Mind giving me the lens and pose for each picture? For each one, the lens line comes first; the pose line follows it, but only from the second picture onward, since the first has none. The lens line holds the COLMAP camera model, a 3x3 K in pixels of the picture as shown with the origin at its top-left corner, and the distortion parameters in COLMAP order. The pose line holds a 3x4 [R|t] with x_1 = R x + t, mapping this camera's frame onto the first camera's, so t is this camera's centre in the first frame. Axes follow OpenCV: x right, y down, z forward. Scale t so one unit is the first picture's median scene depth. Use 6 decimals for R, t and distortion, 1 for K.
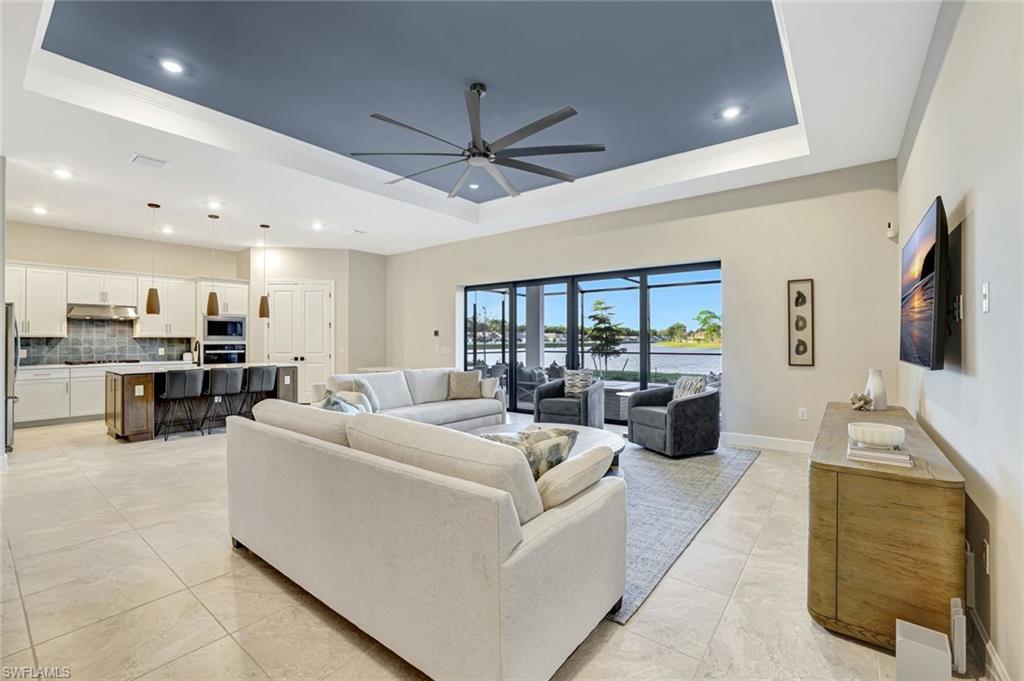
lens RADIAL K [[440.3, 0, 500.9], [0, 440.3, 338.6], [0, 0, 1]] dist [-0.017448, 0.002585]
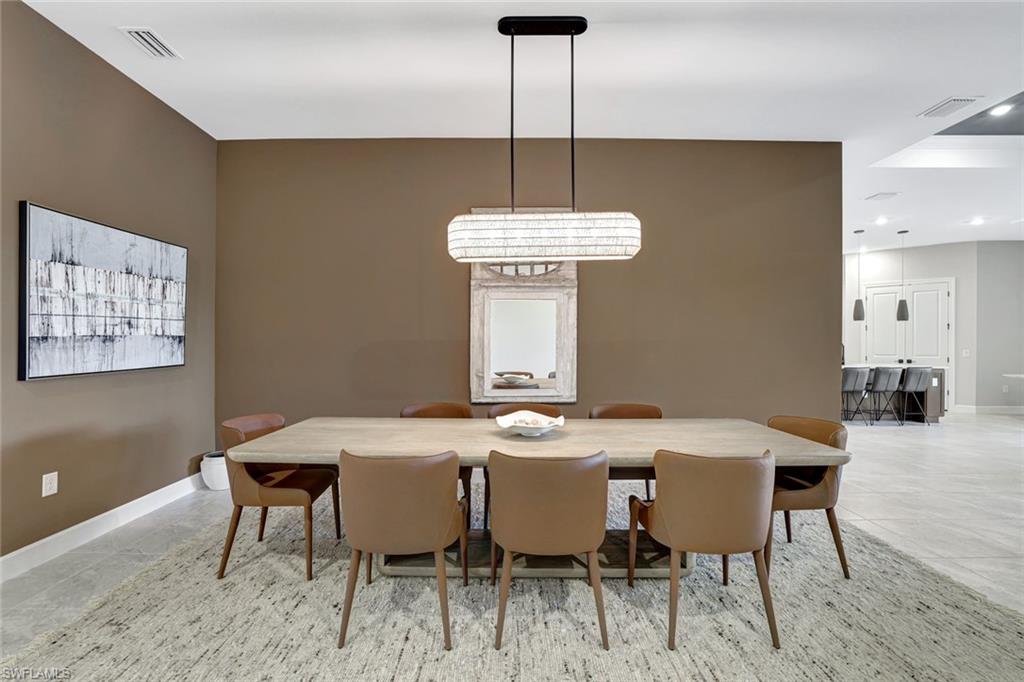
lens RADIAL K [[440.3, 0, 510.6], [0, 440.3, 341.3], [0, 0, 1]] dist [-0.017448, 0.002585]
pose [[0.623697, 0.006053, -0.781643, -0.349953], [-0.003551, 0.999982, 0.004910, -0.000255], [0.781658, -0.000287, 0.623707, -0.405282]]
